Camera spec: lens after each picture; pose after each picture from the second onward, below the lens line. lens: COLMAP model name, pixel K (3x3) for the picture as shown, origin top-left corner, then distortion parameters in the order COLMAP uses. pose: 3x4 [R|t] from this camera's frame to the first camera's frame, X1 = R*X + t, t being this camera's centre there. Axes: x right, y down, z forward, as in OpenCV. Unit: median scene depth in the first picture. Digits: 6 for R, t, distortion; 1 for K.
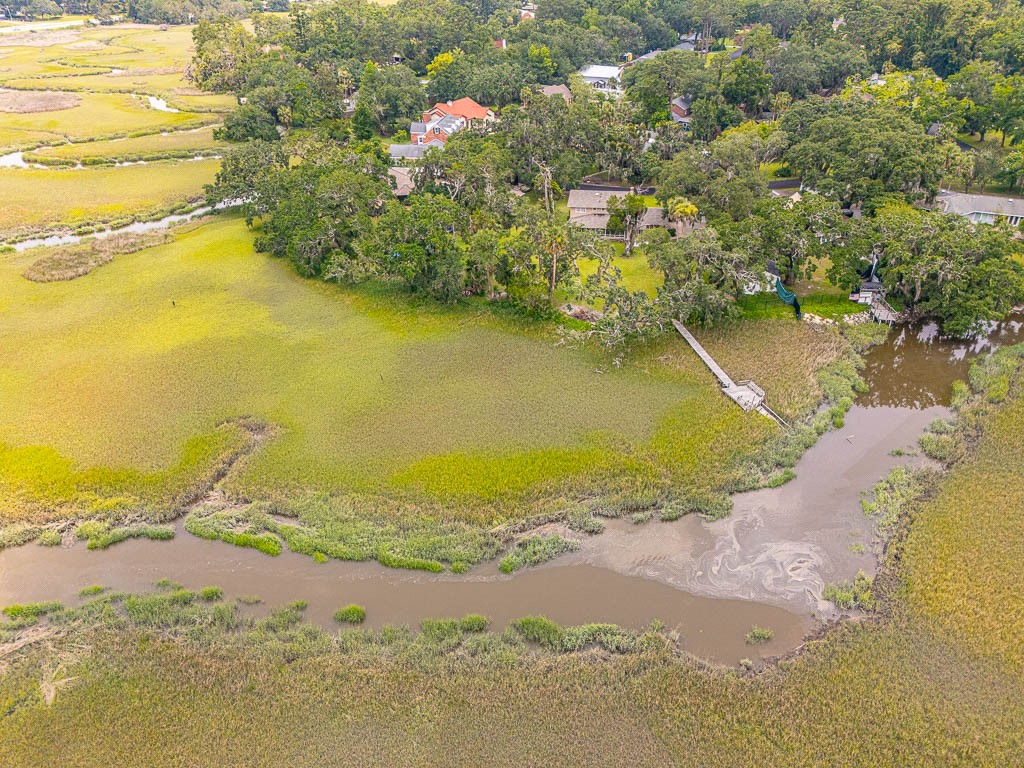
lens RADIAL K [[744.7, 0, 511.7], [0, 744.7, 387.1], [0, 0, 1]] dist [0.113109, -0.099161]
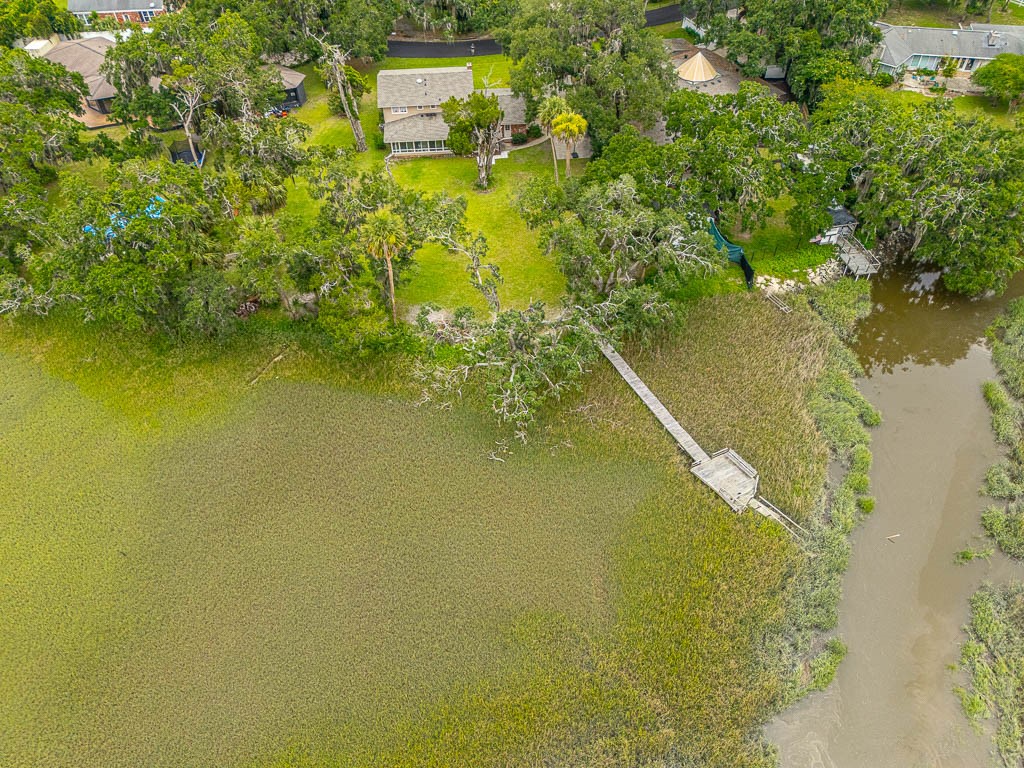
lens RADIAL K [[744.7, 0, 511.7], [0, 744.7, 387.1], [0, 0, 1]] dist [0.113109, -0.099161]
pose [[0.963102, -0.190881, 0.189733, 0.014835], [0.134071, 0.951544, 0.276748, -0.176843], [-0.233365, -0.241098, 0.942026, 0.296643]]
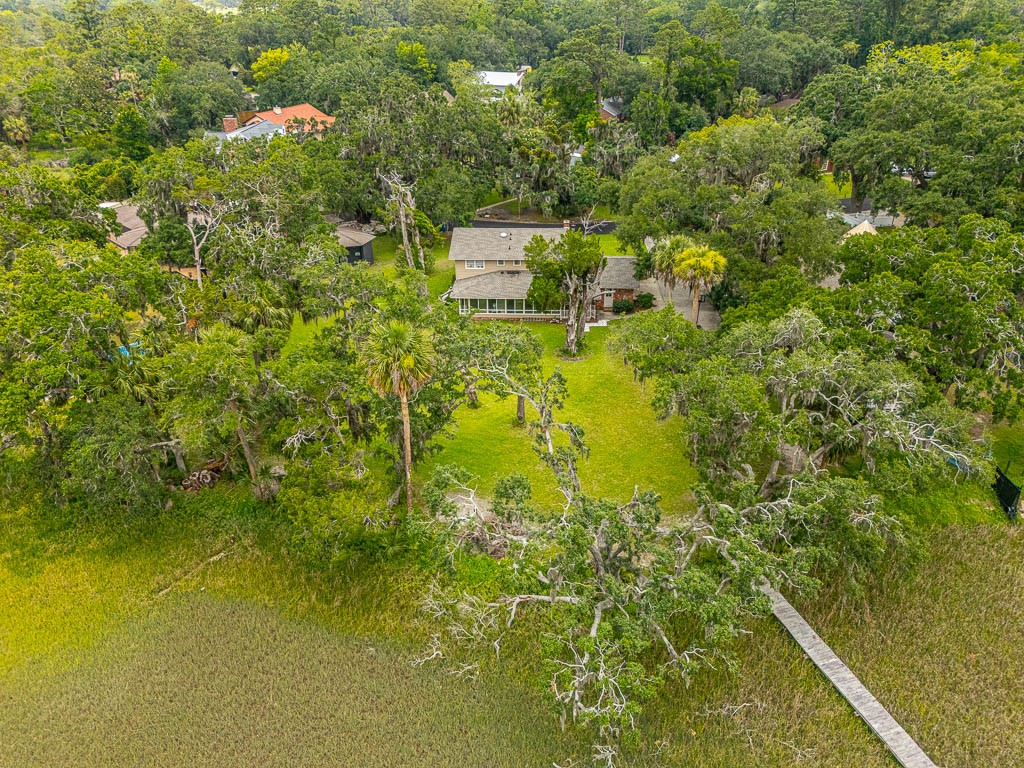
lens RADIAL K [[744.7, 0, 511.7], [0, 744.7, 387.1], [0, 0, 1]] dist [0.113109, -0.099161]
pose [[0.991593, -0.055377, 0.116946, 0.051948], [0.061641, 0.996813, -0.050634, -0.123168], [-0.113769, 0.057417, 0.991847, 0.484610]]
